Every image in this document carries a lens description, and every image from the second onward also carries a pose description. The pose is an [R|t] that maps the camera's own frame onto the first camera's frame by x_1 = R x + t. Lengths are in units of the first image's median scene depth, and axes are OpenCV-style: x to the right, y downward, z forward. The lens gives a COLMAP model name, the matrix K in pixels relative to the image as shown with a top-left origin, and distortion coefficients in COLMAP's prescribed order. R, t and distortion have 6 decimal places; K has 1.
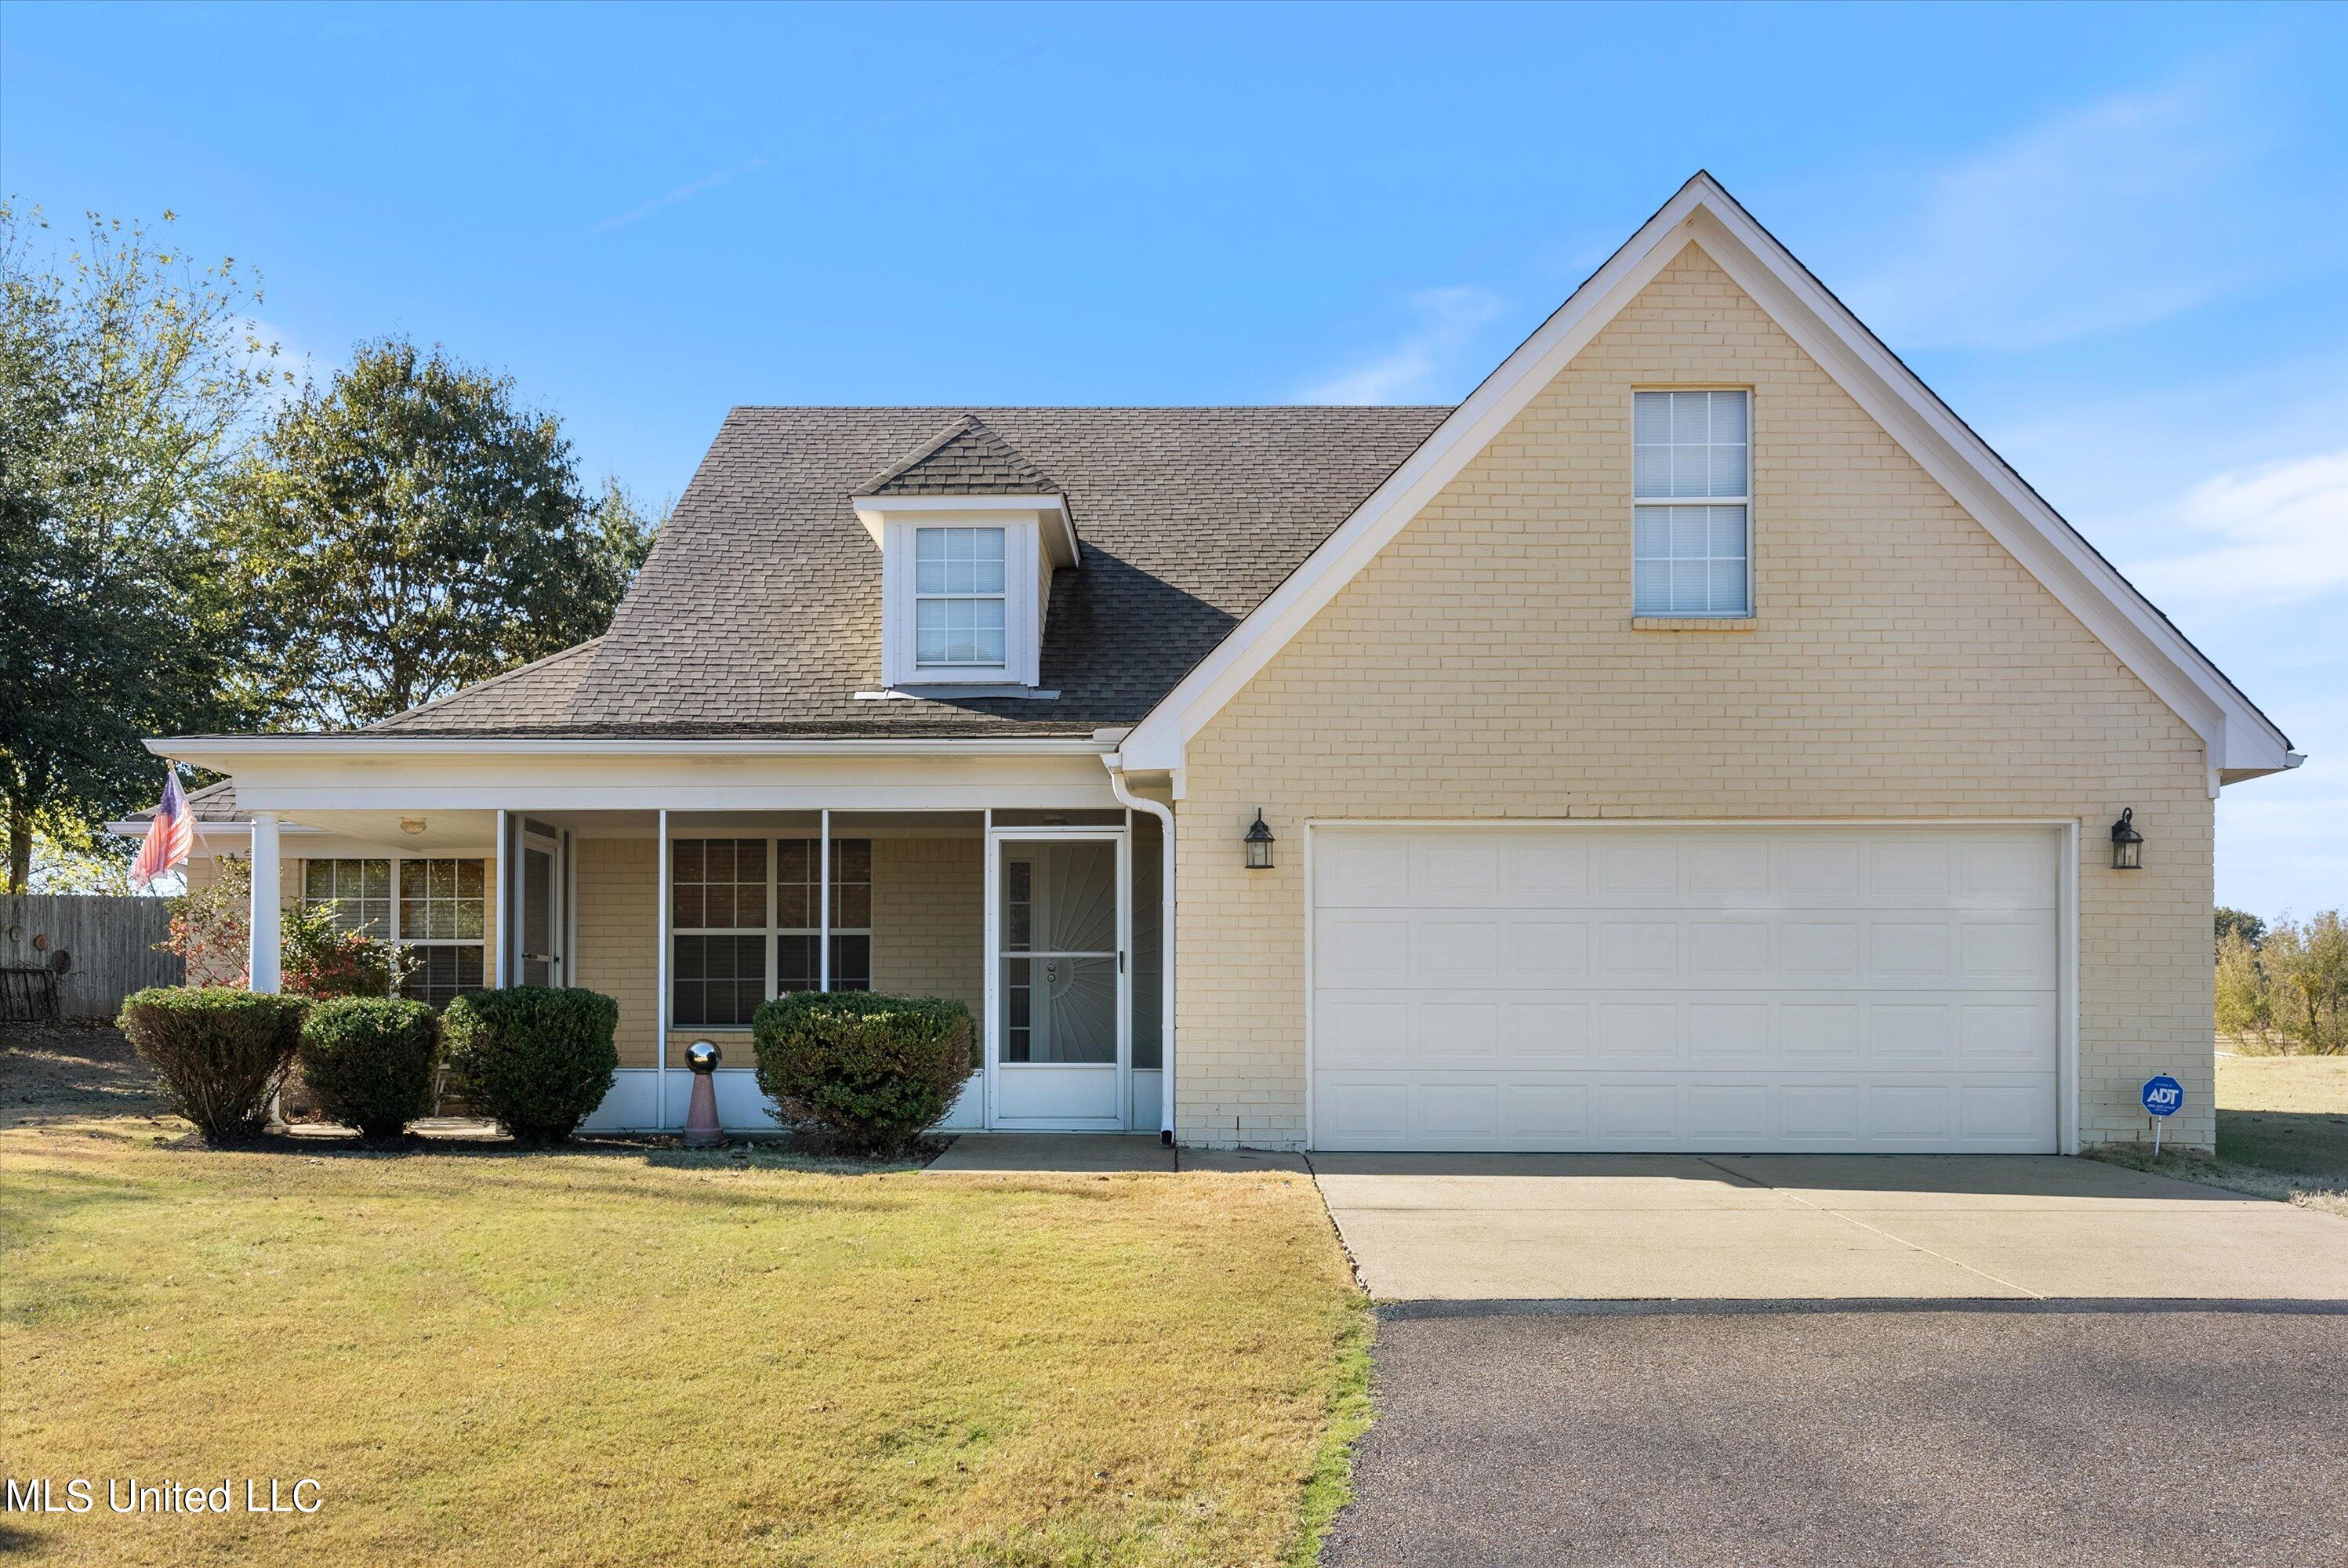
lens RADIAL K [[1069.6, 0, 1188.5], [0, 1069.6, 784.0], [0, 0, 1]] dist [-0.002235, 0.000105]
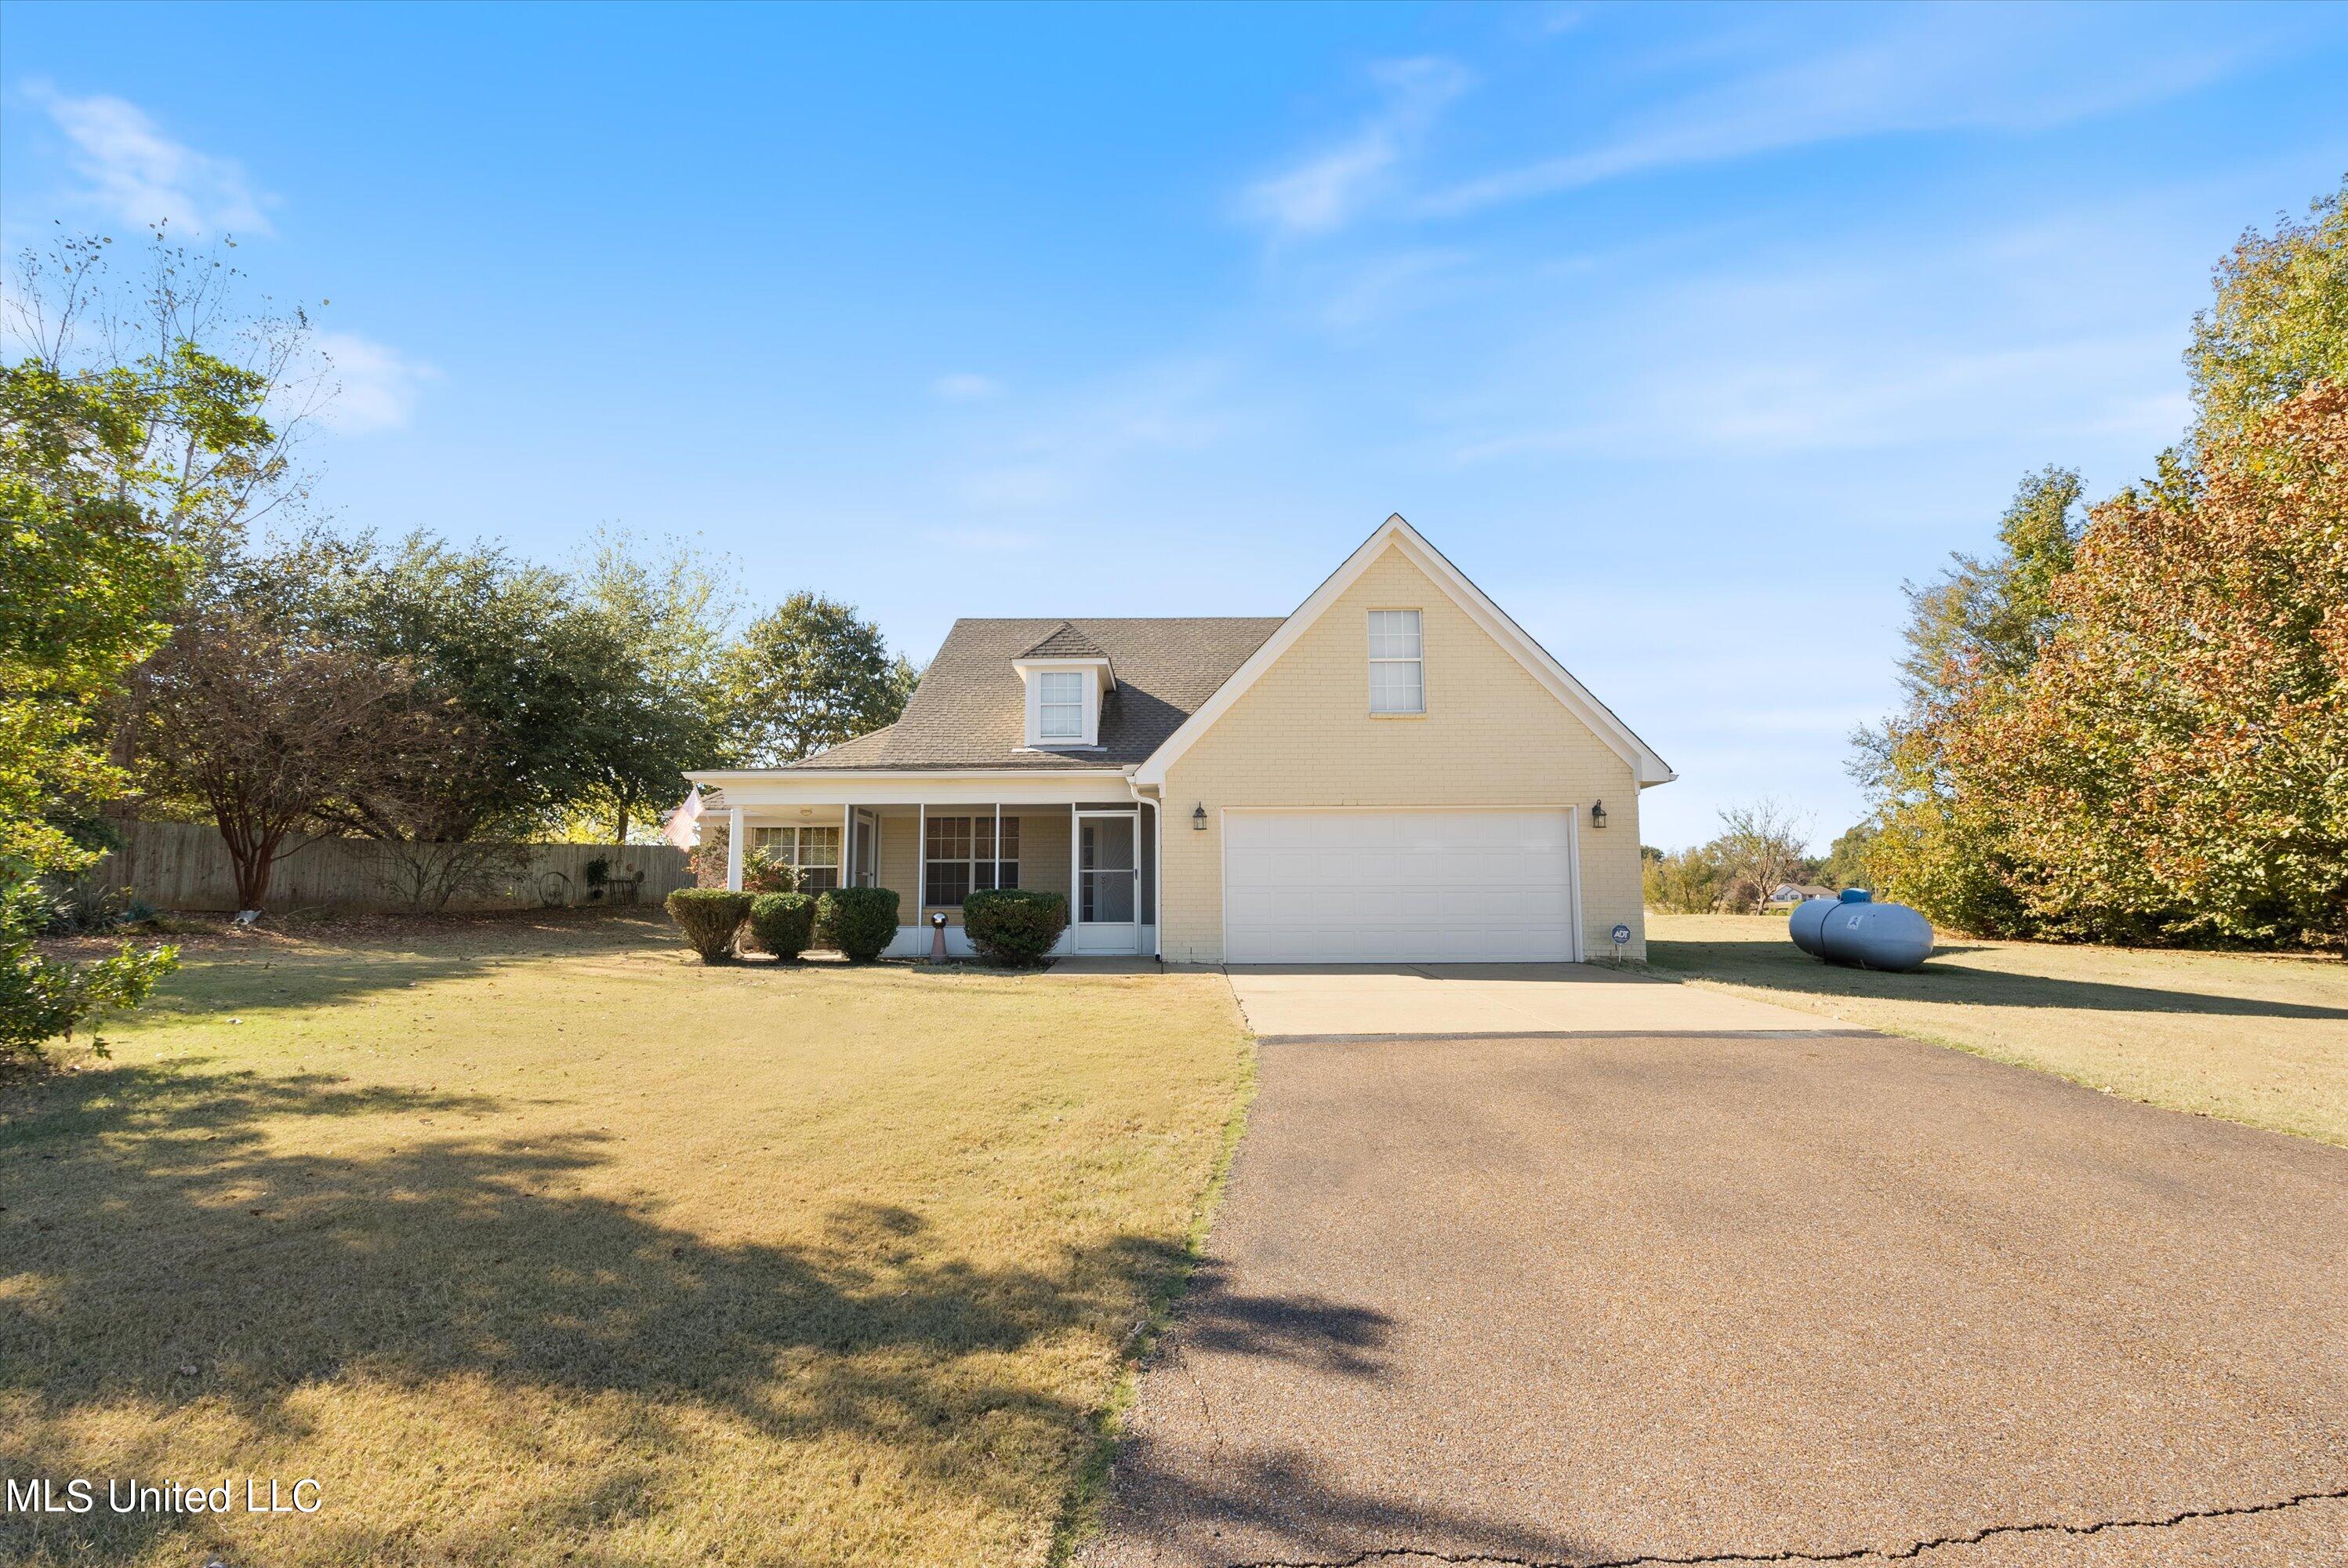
lens RADIAL K [[1069.6, 0, 1168.7], [0, 1069.6, 781.3], [0, 0, 1]] dist [-0.002235, 0.000105]
pose [[0.999307, -0.004299, -0.036966, 0.082084], [0.003298, 0.999627, -0.027099, 0.039047], [0.037069, 0.026958, 0.998949, -1.132927]]
